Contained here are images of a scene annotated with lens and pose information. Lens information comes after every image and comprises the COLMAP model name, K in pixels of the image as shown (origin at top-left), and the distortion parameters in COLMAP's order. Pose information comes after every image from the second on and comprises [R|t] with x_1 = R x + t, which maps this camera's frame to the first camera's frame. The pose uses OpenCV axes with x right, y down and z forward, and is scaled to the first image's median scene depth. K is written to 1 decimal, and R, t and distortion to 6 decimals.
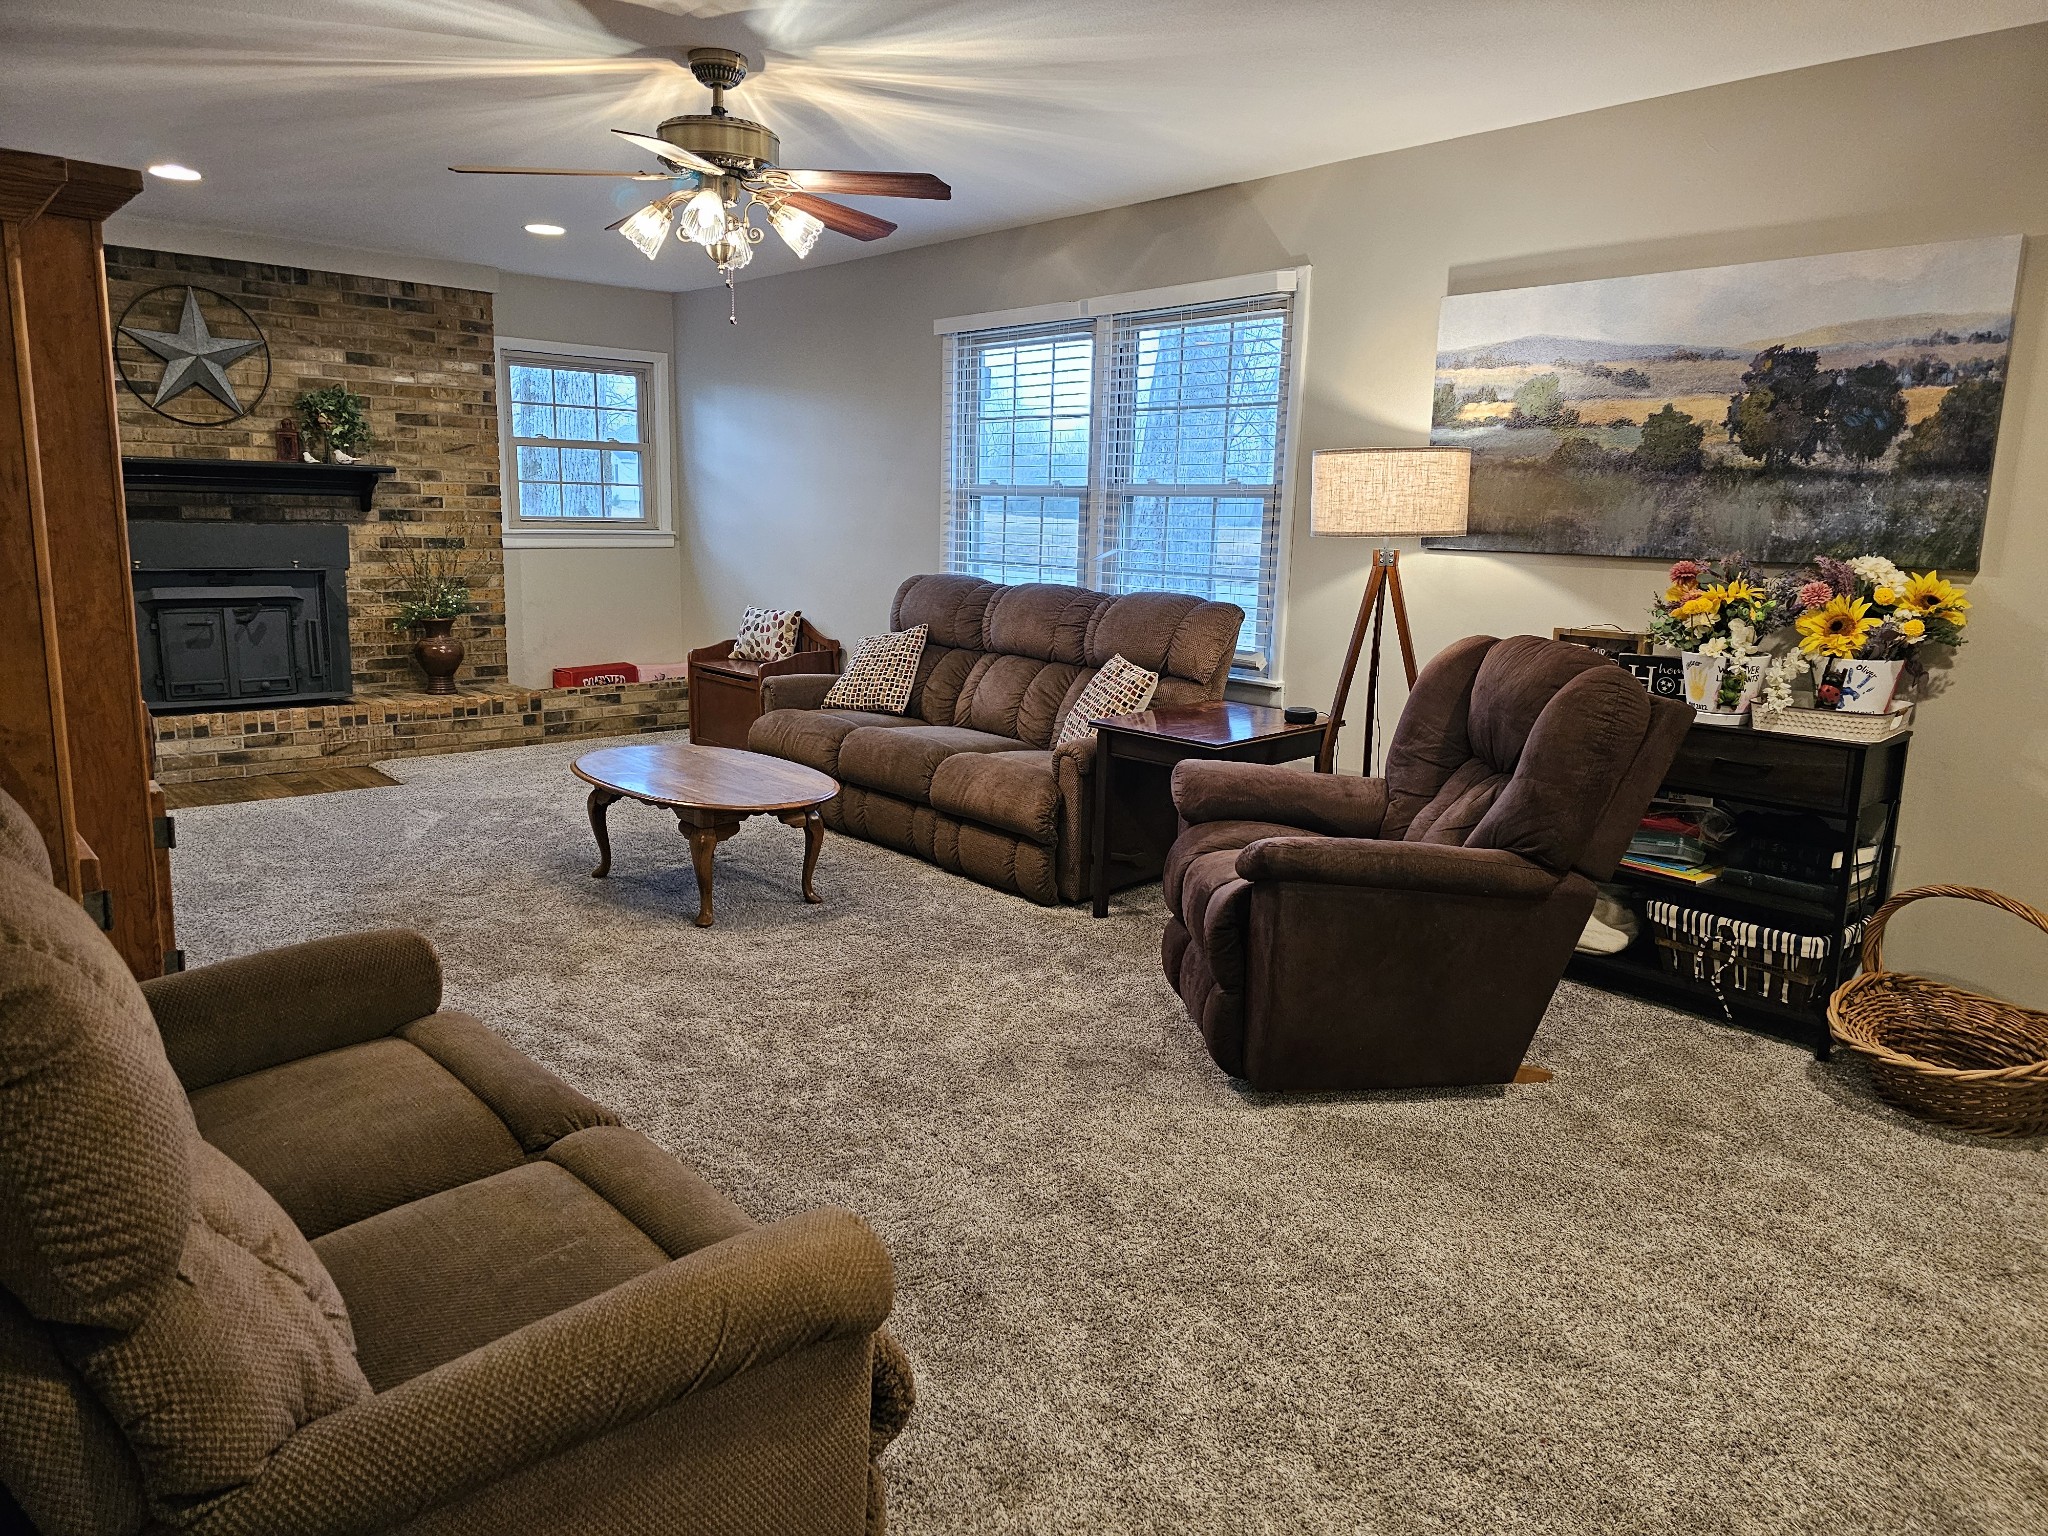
lens RADIAL K [[1363.6, 0, 1024.7], [0, 1363.6, 765.6], [0, 0, 1]] dist [0.062245, -0.054402]
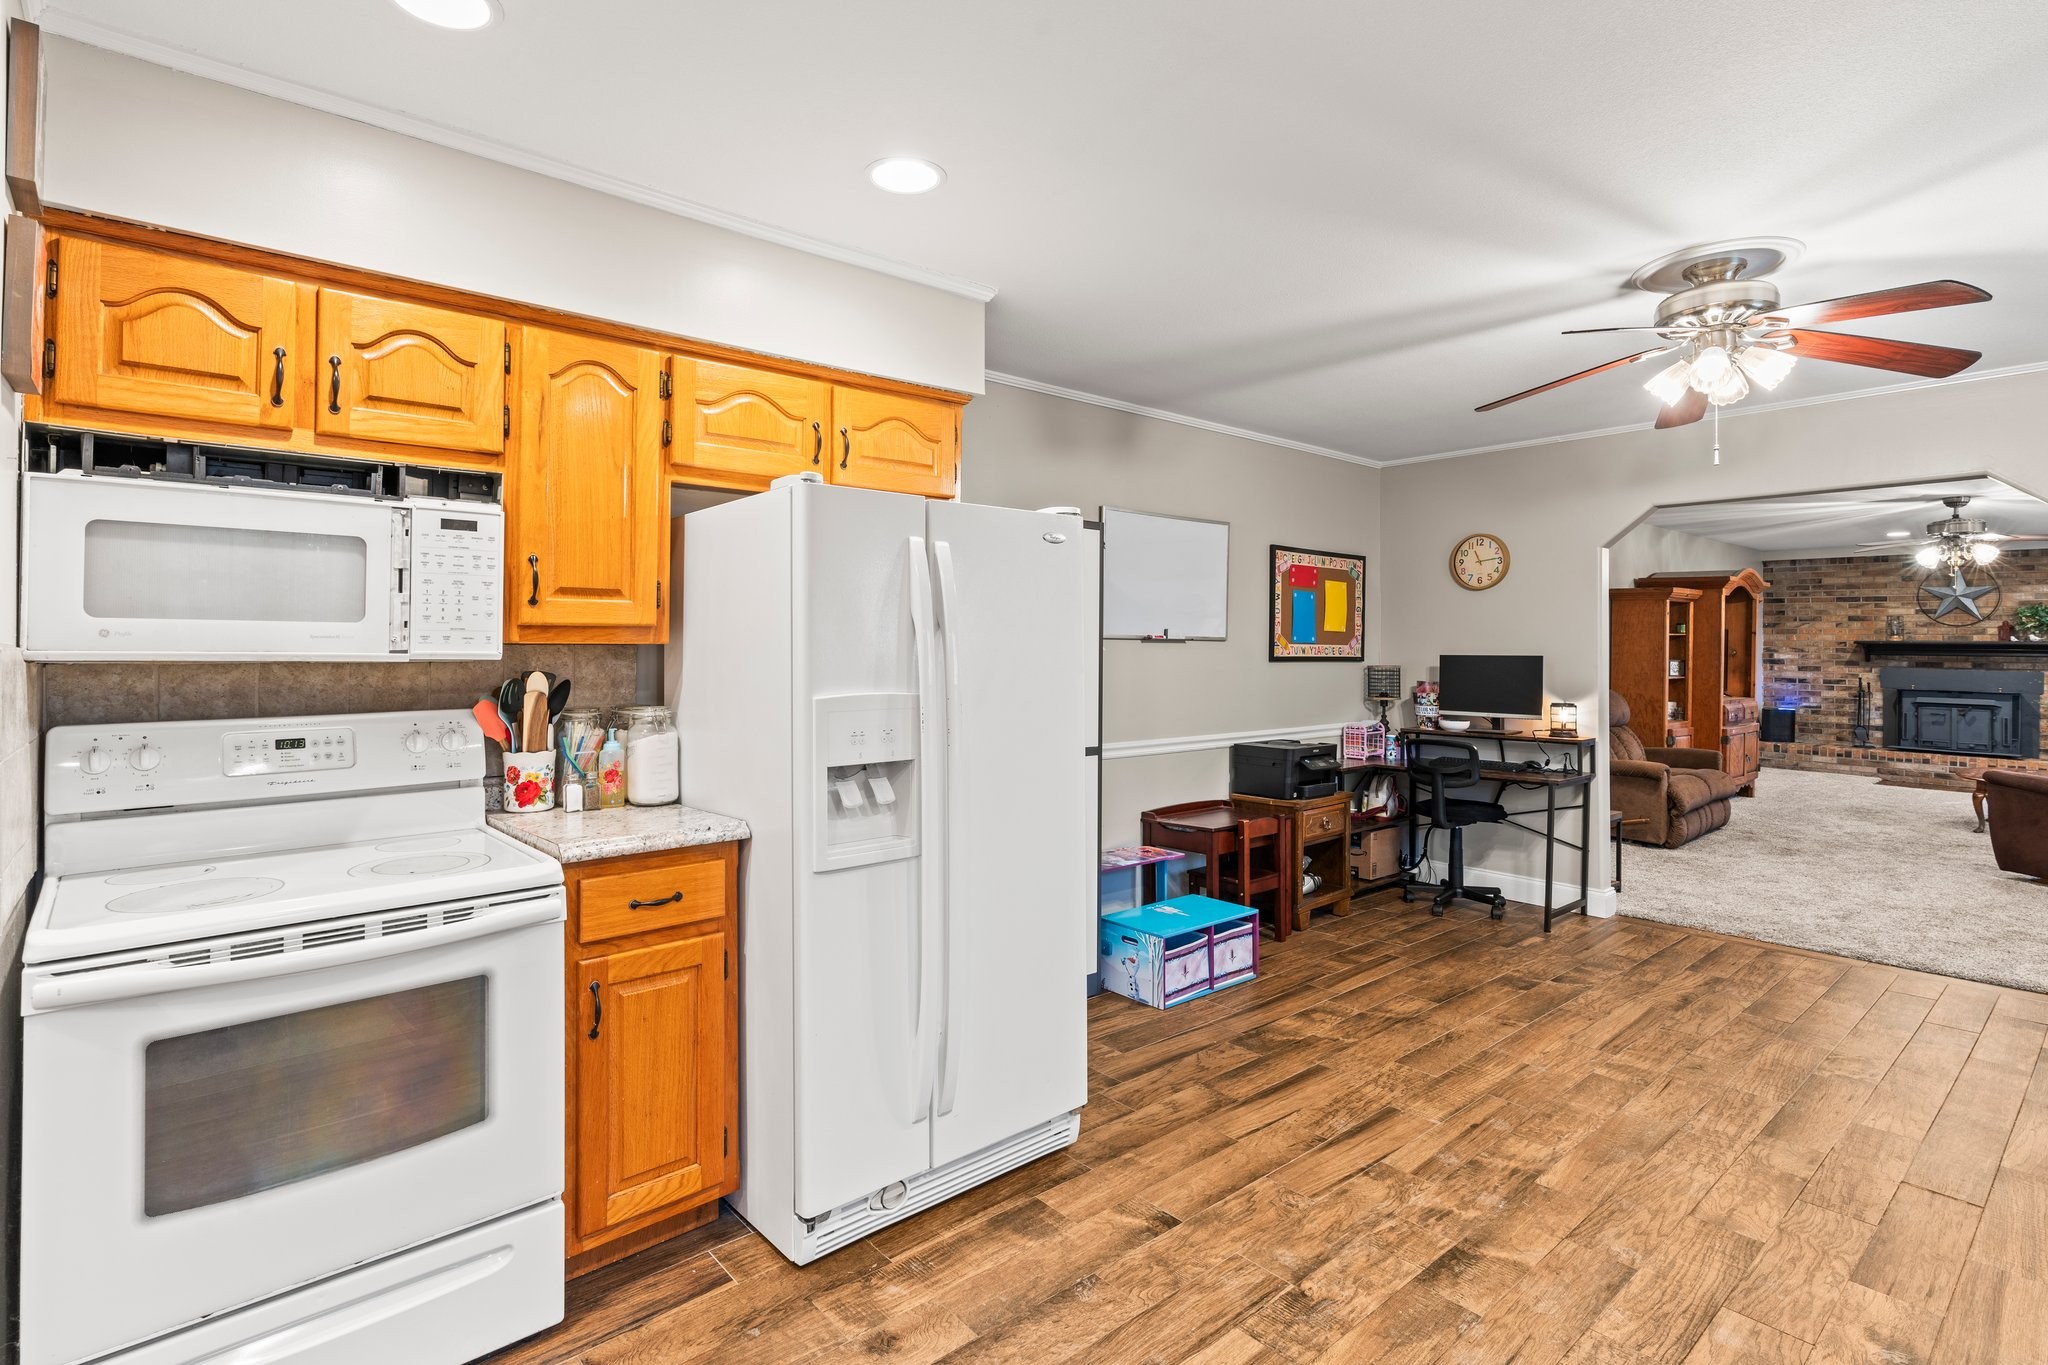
lens RADIAL K [[1005.7, 0, 1004.6], [0, 1005.7, 632.8], [0, 0, 1]] dist [-0.003264, 0.002787]
pose [[-0.020084, -0.031787, -0.999293, 1.049123], [-0.196969, 0.980032, -0.027216, 0.108089], [0.980204, 0.196283, -0.025944, -0.447231]]
